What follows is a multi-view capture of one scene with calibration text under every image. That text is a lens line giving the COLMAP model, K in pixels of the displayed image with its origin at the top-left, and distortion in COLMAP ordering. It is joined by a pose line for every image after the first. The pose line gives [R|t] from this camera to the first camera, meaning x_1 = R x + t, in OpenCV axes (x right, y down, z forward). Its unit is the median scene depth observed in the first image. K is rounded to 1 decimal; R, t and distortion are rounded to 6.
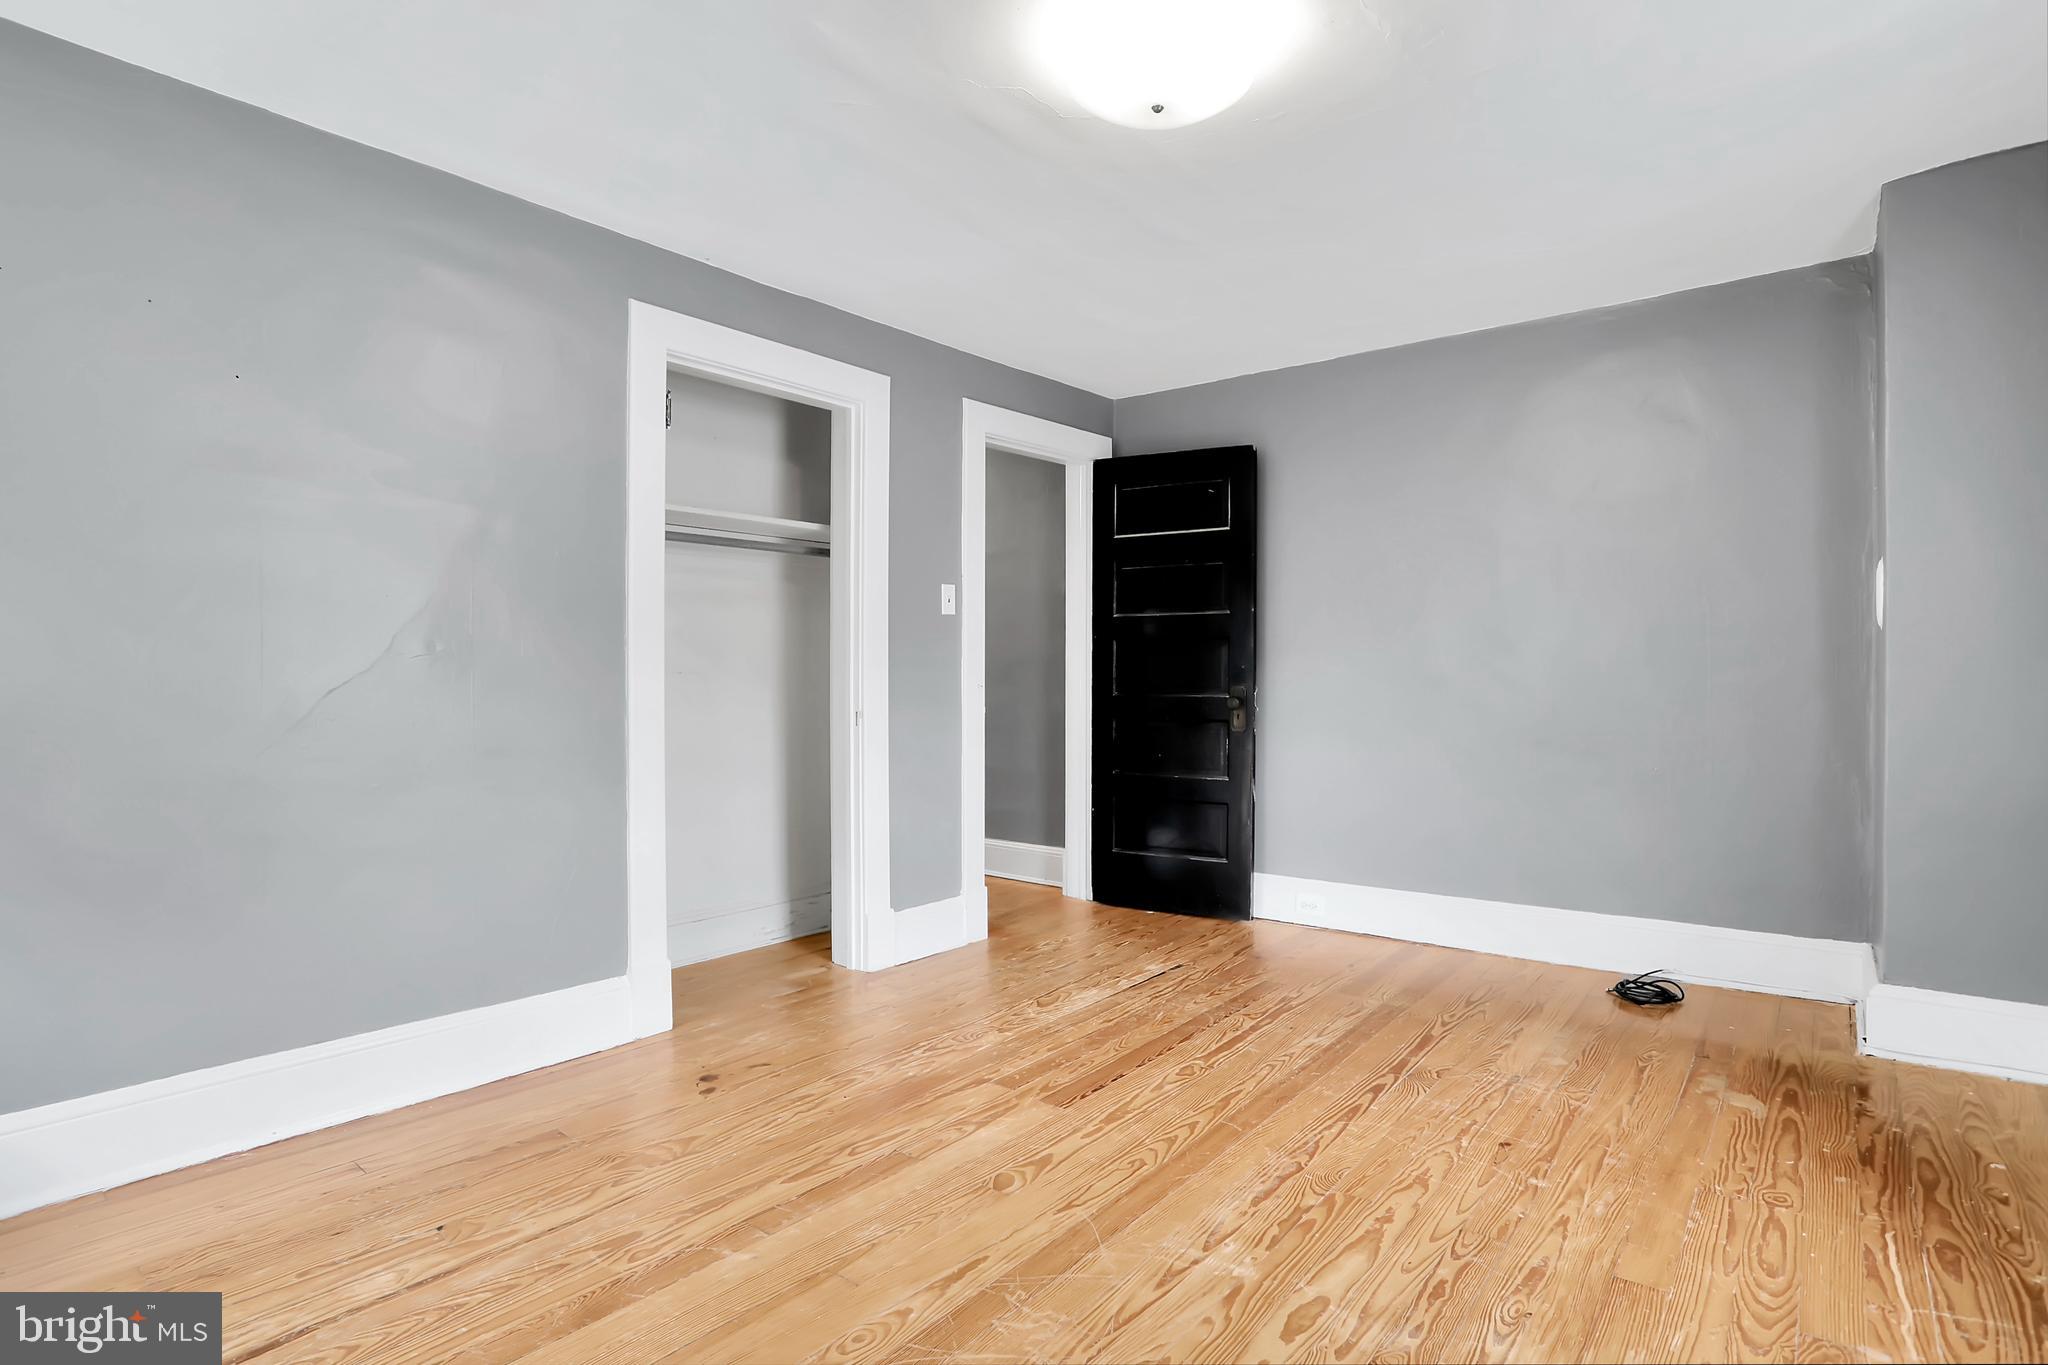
lens RADIAL K [[1019.3, 0, 1015.5], [0, 1019.3, 672.1], [0, 0, 1]] dist [-0.056854, 0.016602]
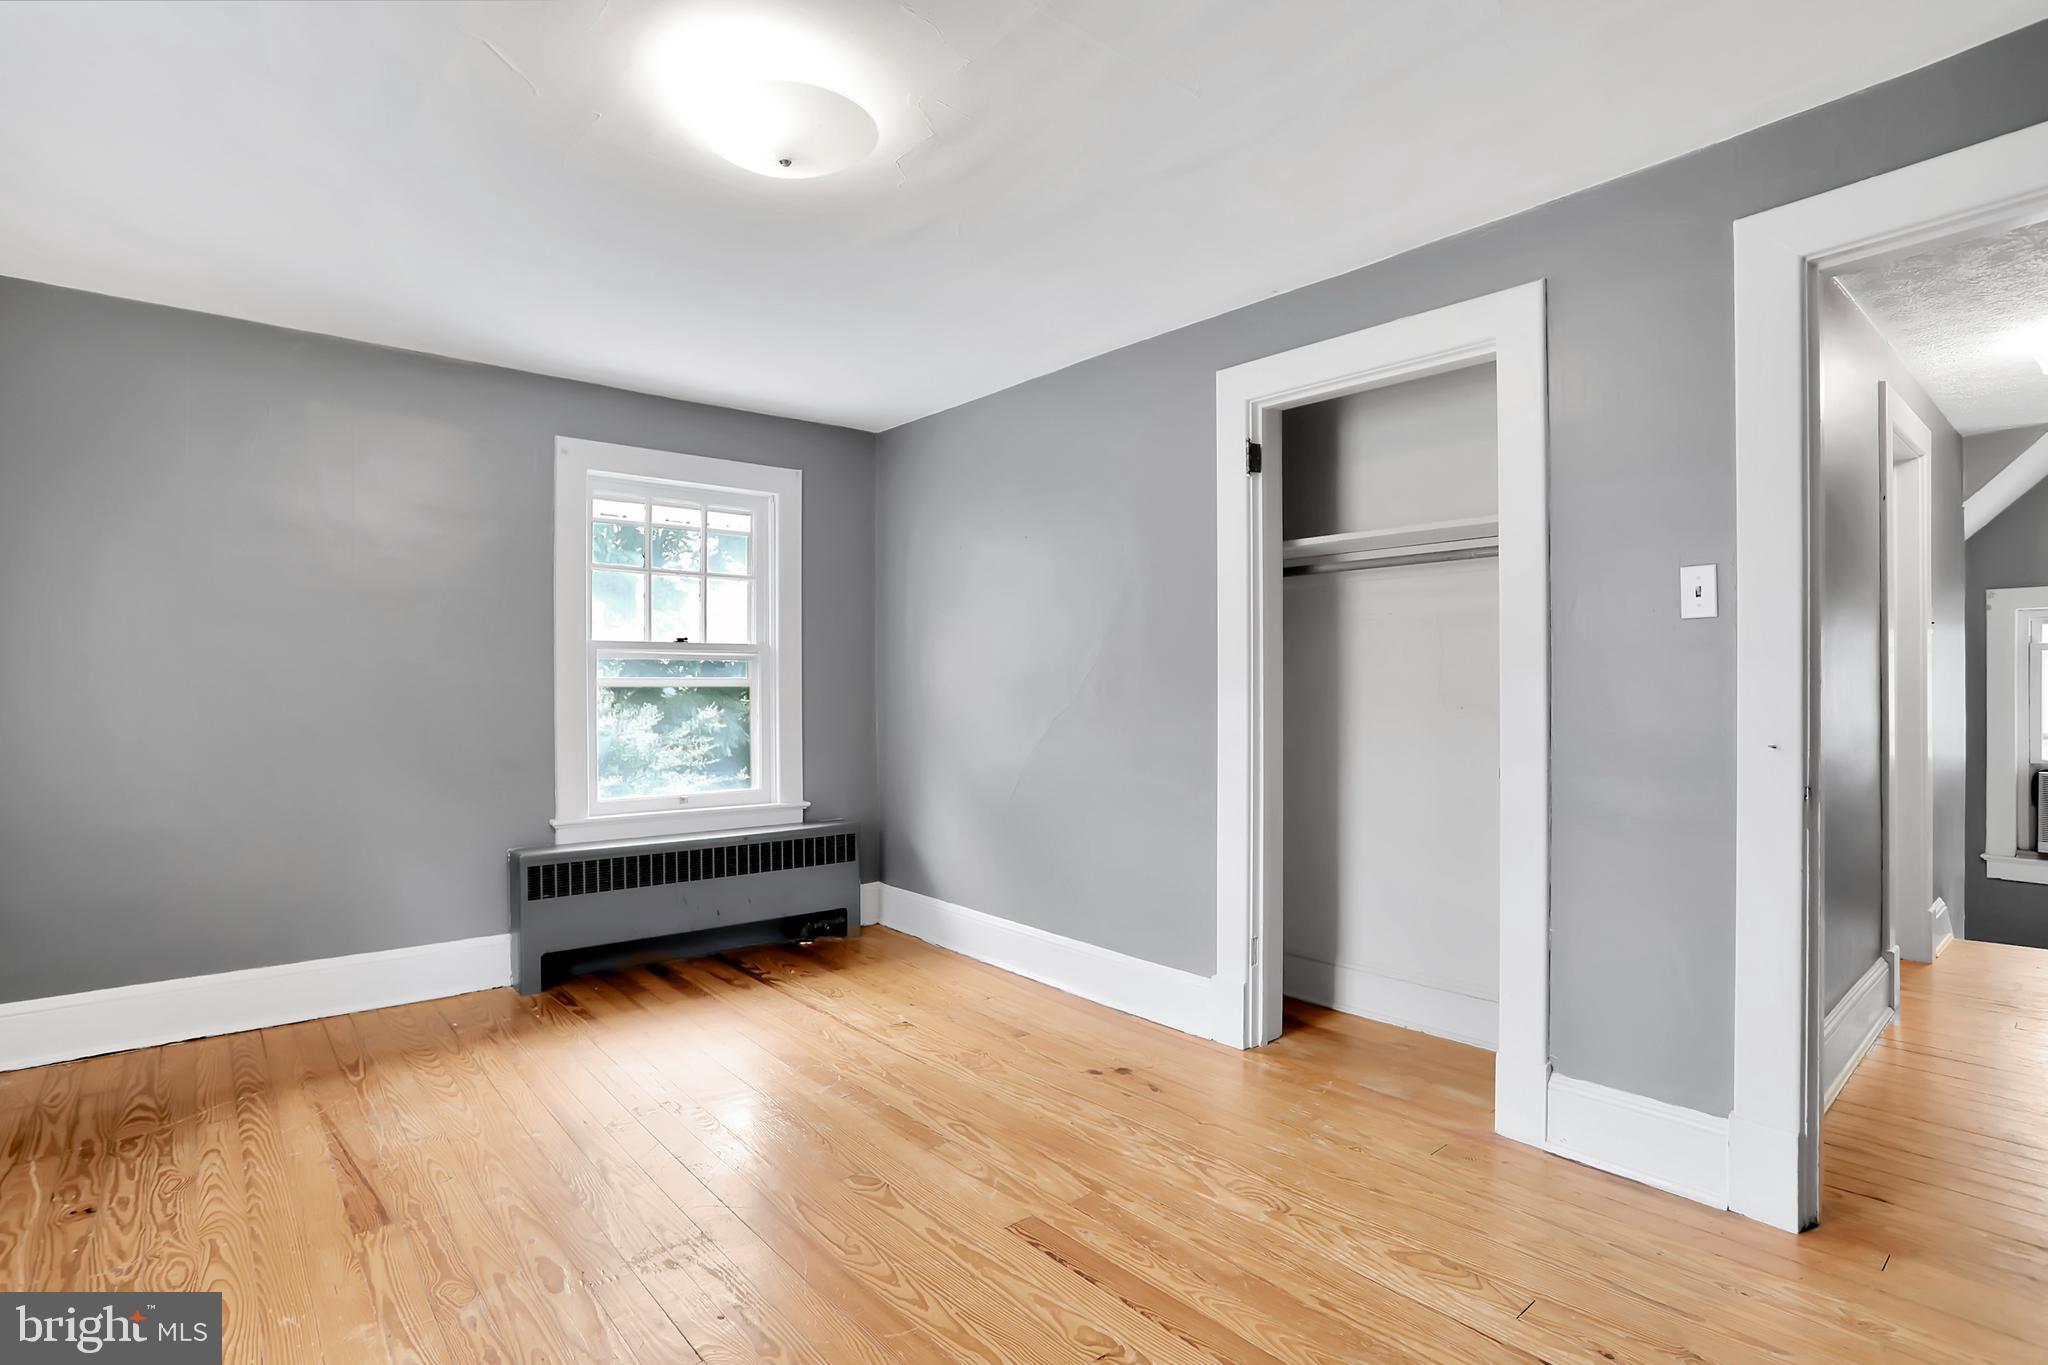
lens RADIAL K [[1019.3, 0, 1016.7], [0, 1019.3, 691.5], [0, 0, 1]] dist [-0.056854, 0.016602]
pose [[-0.184152, 0.009614, -0.982851, 0.863308], [0.008676, 0.999929, 0.008156, -0.035665], [0.982859, -0.007025, -0.184223, 1.133100]]
